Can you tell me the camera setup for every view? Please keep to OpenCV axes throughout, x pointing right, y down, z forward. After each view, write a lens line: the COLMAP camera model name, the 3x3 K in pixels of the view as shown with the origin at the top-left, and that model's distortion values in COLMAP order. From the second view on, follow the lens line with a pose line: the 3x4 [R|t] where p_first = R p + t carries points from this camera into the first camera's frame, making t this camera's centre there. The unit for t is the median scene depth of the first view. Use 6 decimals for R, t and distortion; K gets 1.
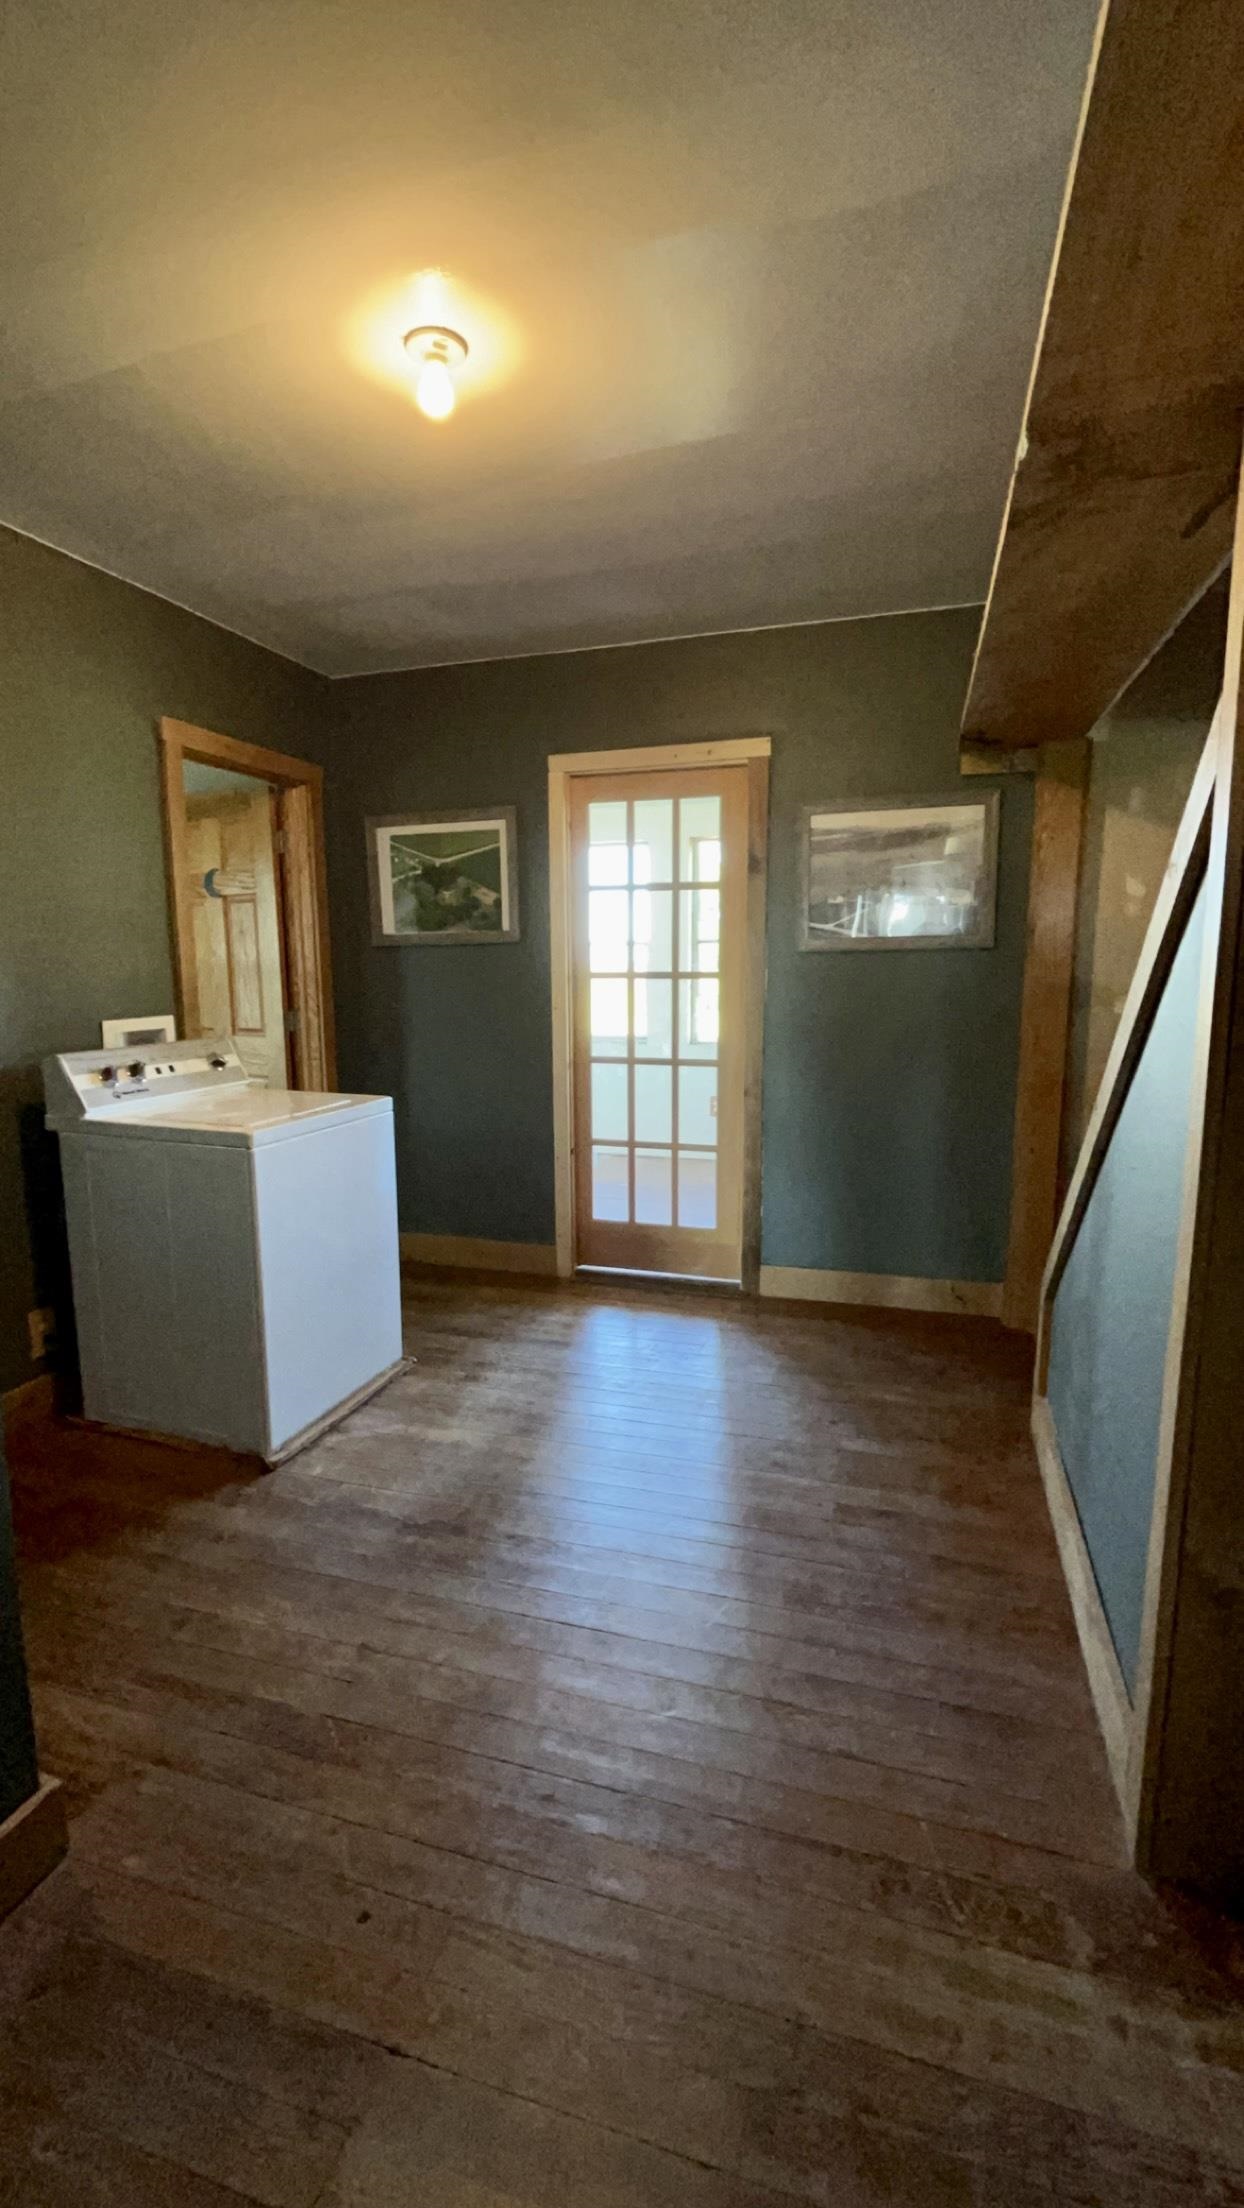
lens RADIAL K [[949.4, 0, 621.3], [0, 949.4, 1103.5], [0, 0, 1]] dist [-0.004291, -0.000145]
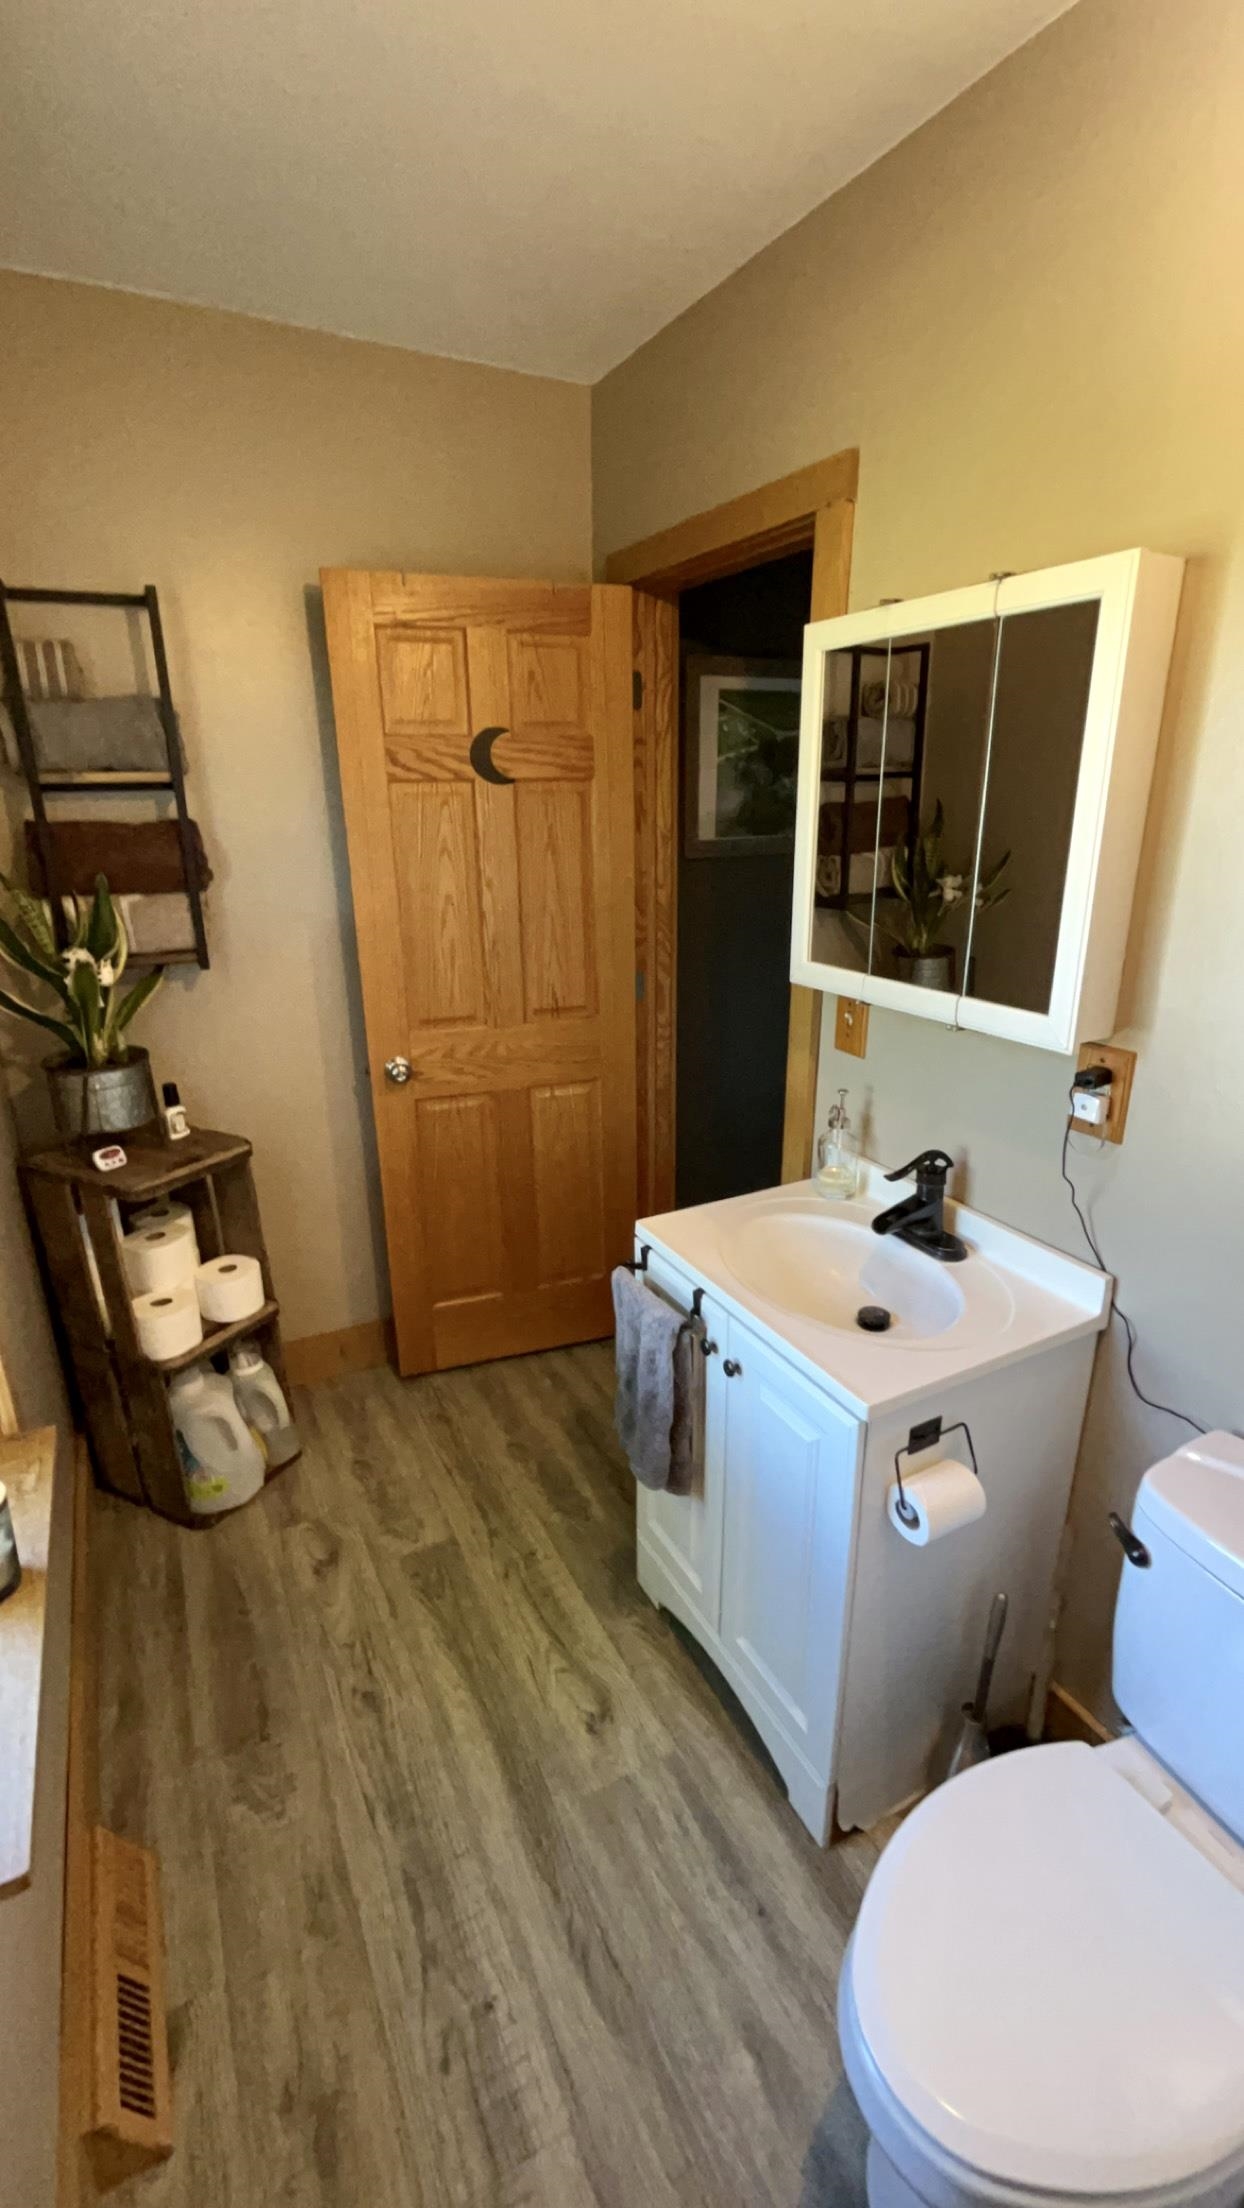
lens RADIAL K [[949.4, 0, 624.1], [0, 949.4, 1109.4], [0, 0, 1]] dist [-0.004291, -0.000145]
pose [[0.708462, -0.225834, 0.668640, -0.797512], [0.110926, 0.971276, 0.210518, -0.143484], [-0.696977, -0.074975, 0.713163, 0.550140]]
